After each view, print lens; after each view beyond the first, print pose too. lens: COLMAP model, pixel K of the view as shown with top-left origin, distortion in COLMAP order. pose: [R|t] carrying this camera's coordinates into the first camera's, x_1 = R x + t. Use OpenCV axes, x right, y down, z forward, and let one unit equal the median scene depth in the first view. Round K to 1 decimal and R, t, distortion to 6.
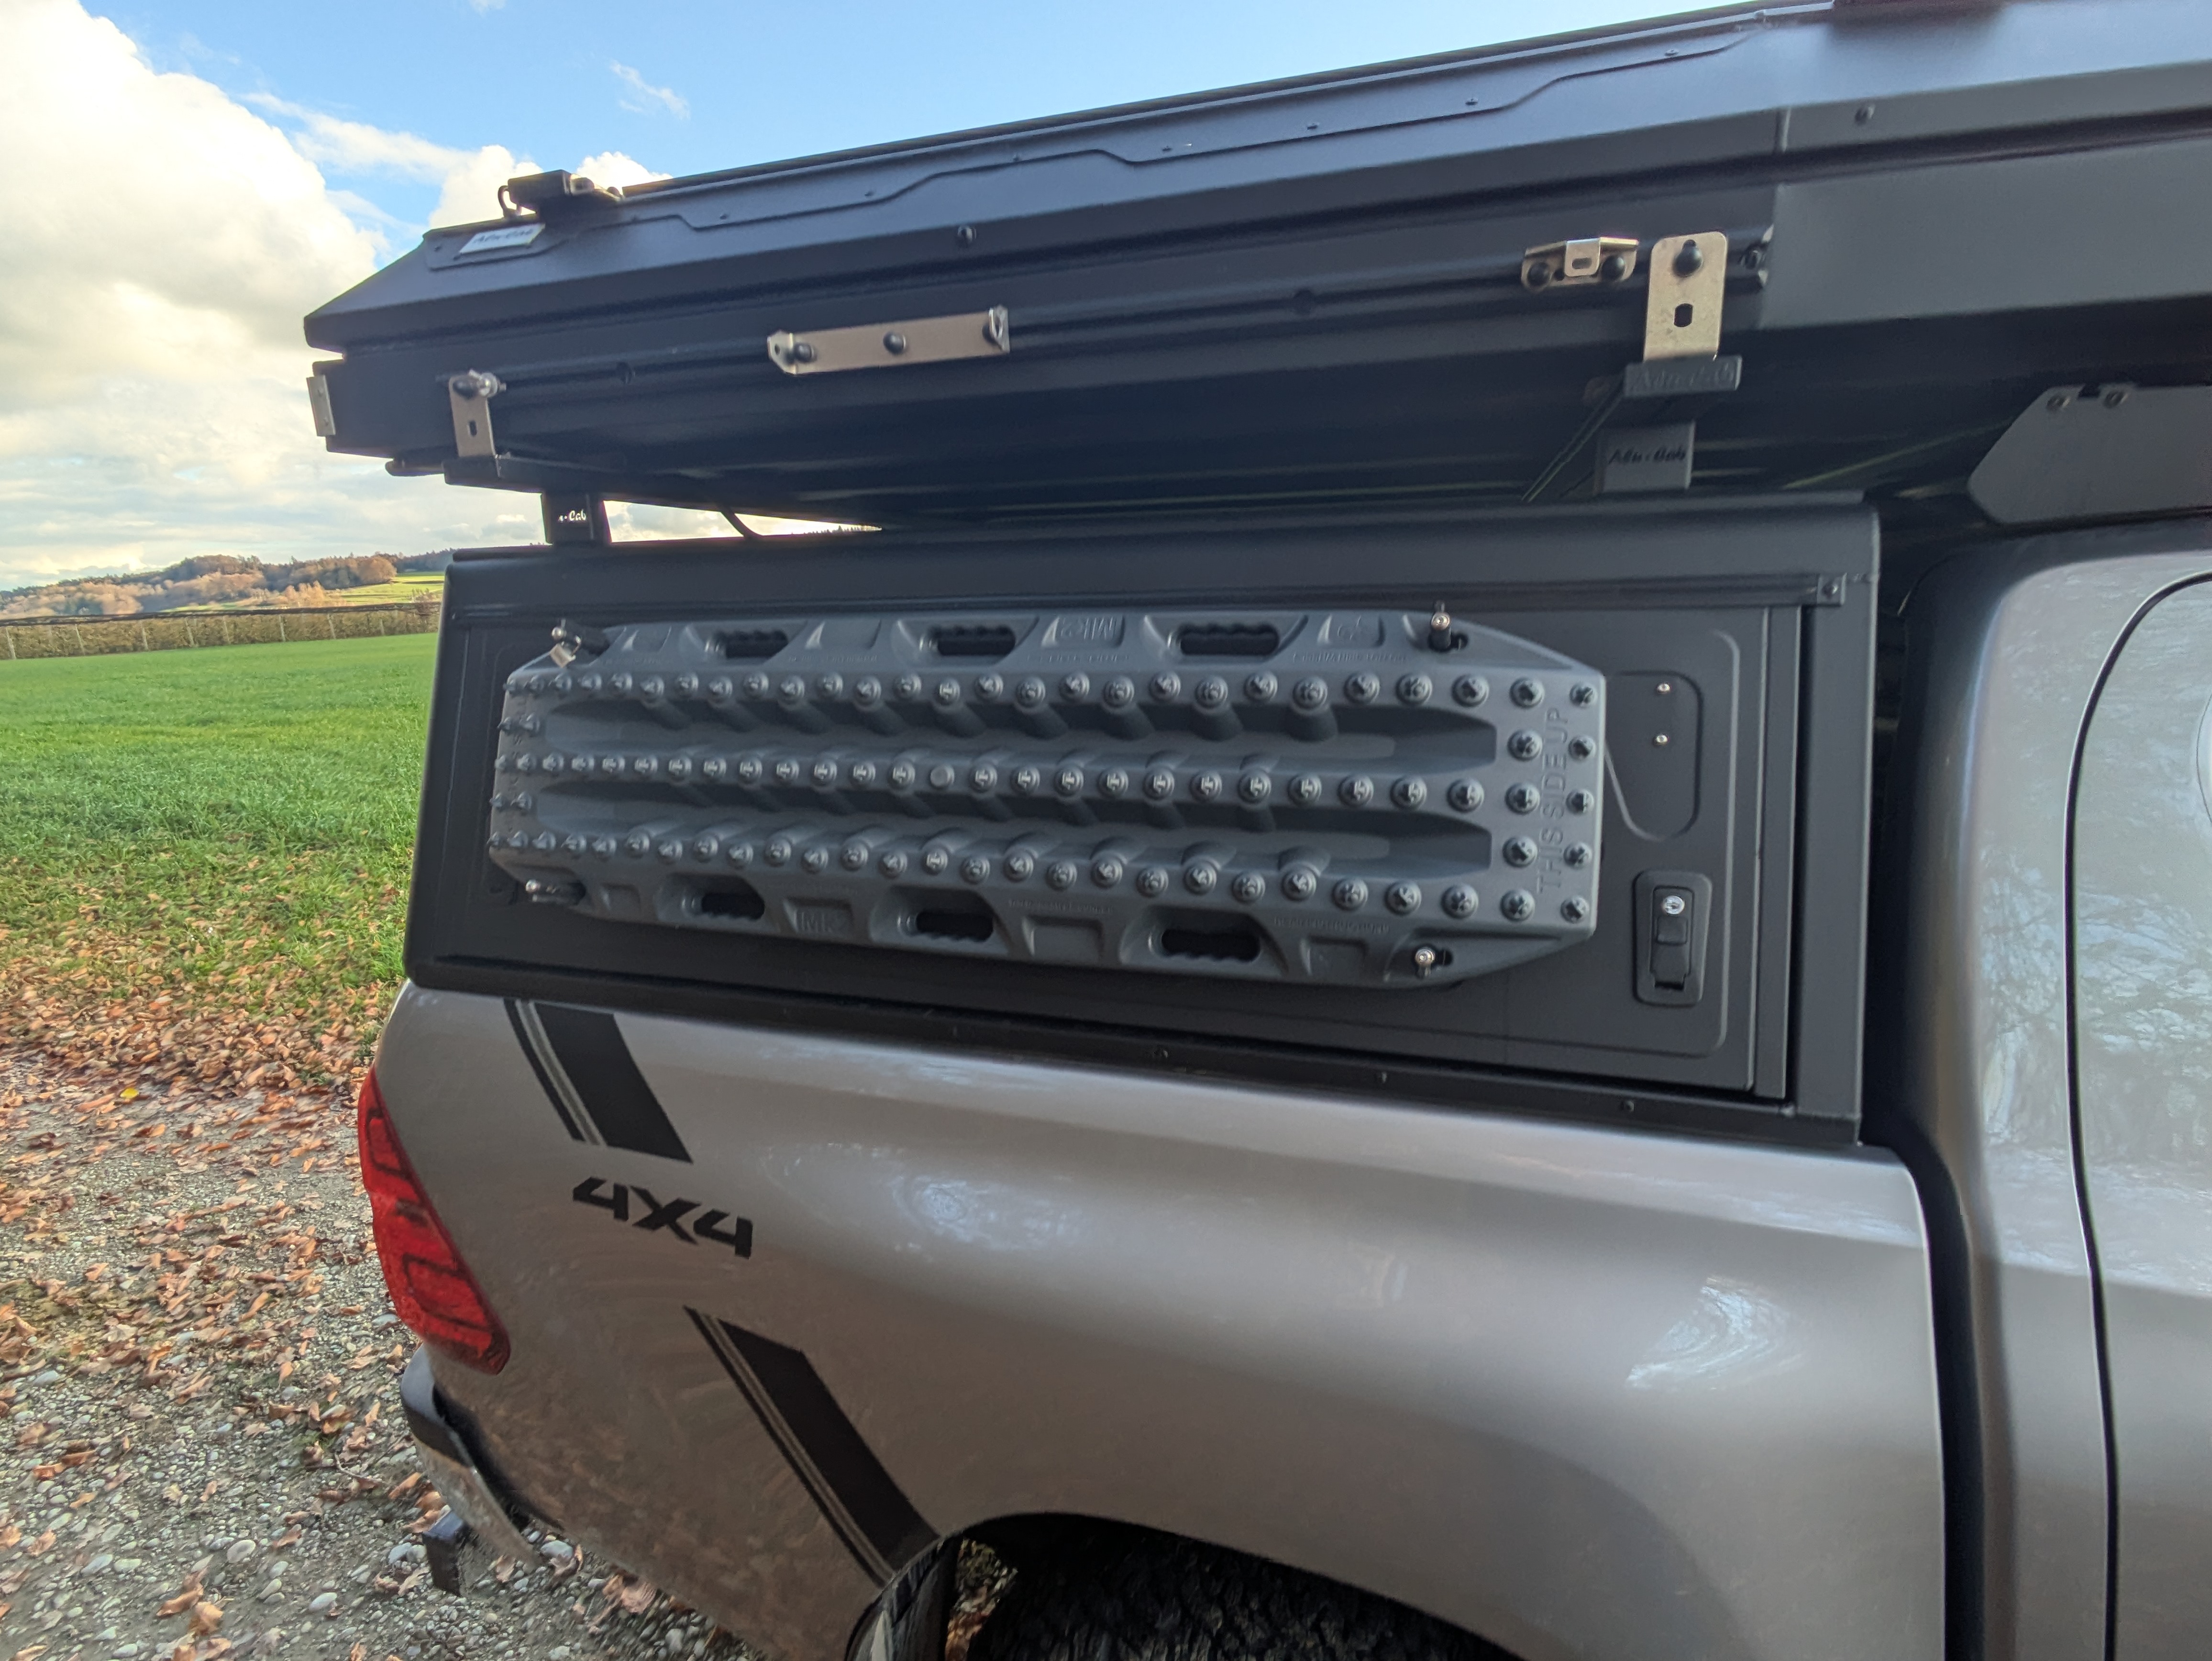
lens RADIAL K [[1042.6, 0, 1106.0], [0, 1042.6, 830.5], [0, 0, 1]] dist [0.000461, -0.000259]
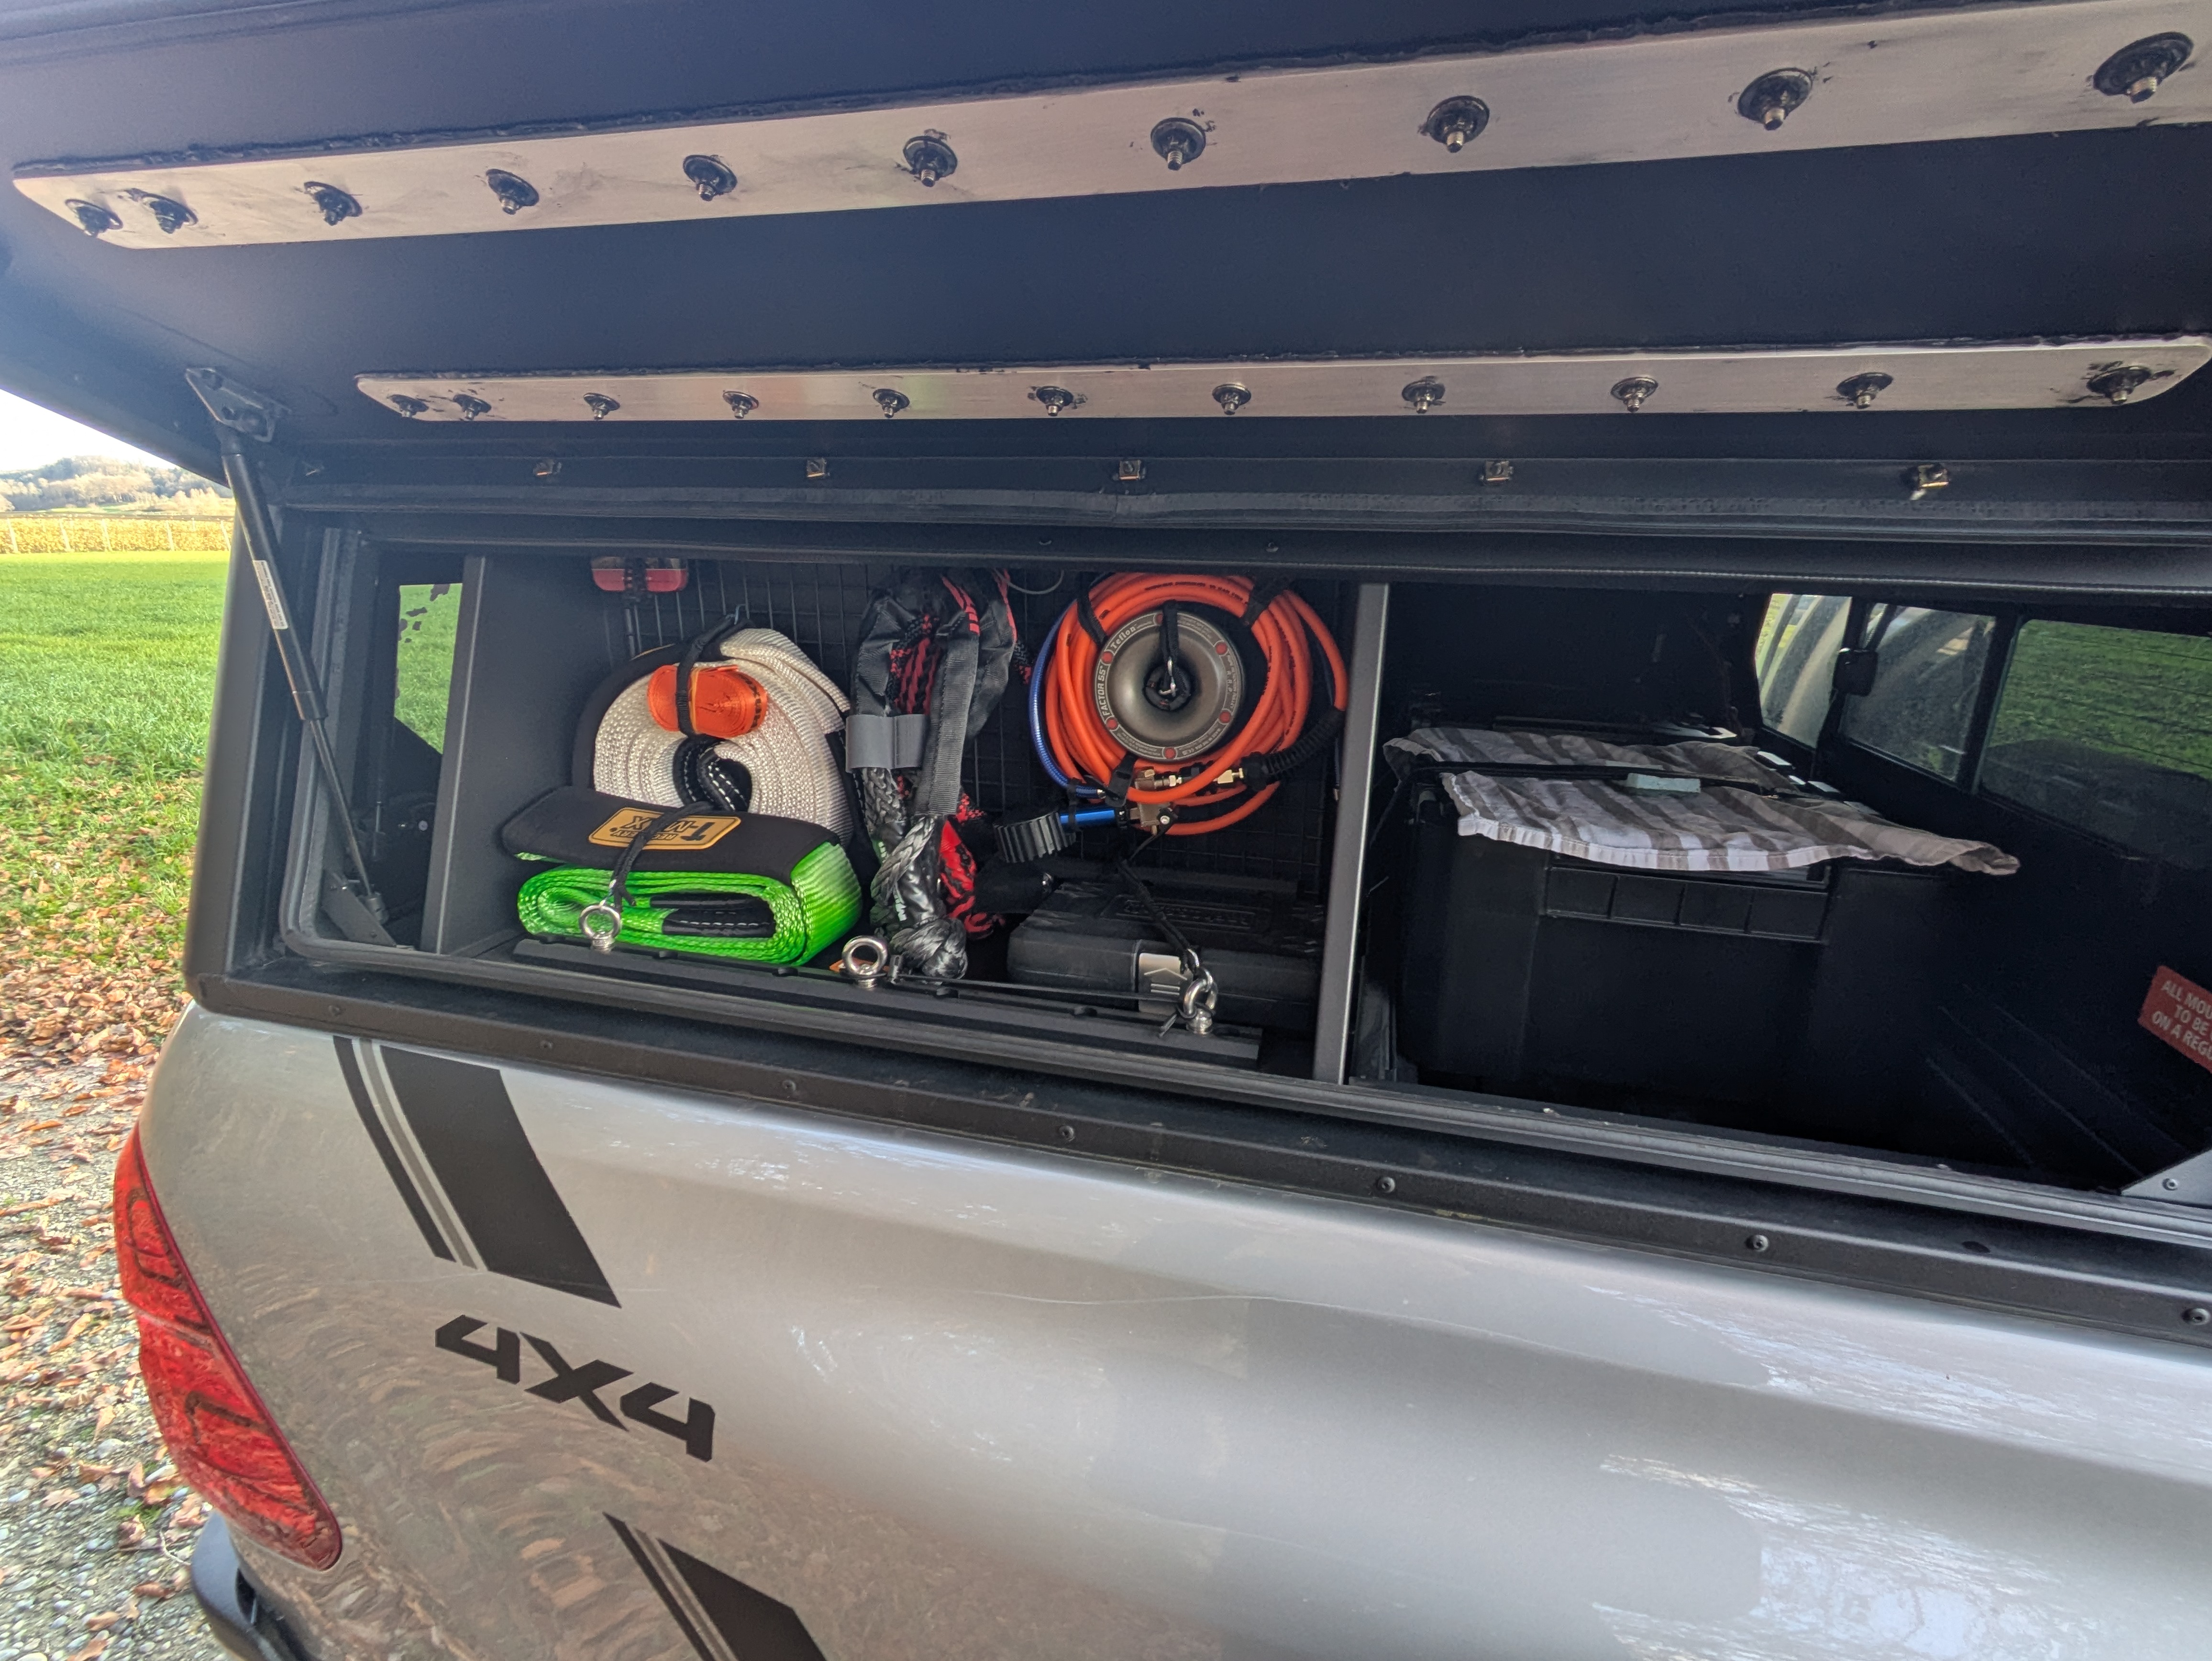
lens RADIAL K [[1042.6, 0, 1106.0], [0, 1042.6, 830.5], [0, 0, 1]] dist [0.000461, -0.000259]
pose [[0.997587, 0.031741, 0.061740, -0.053364], [-0.034492, 0.998435, 0.044014, -0.007310], [-0.060247, -0.046037, 0.997121, 0.128377]]
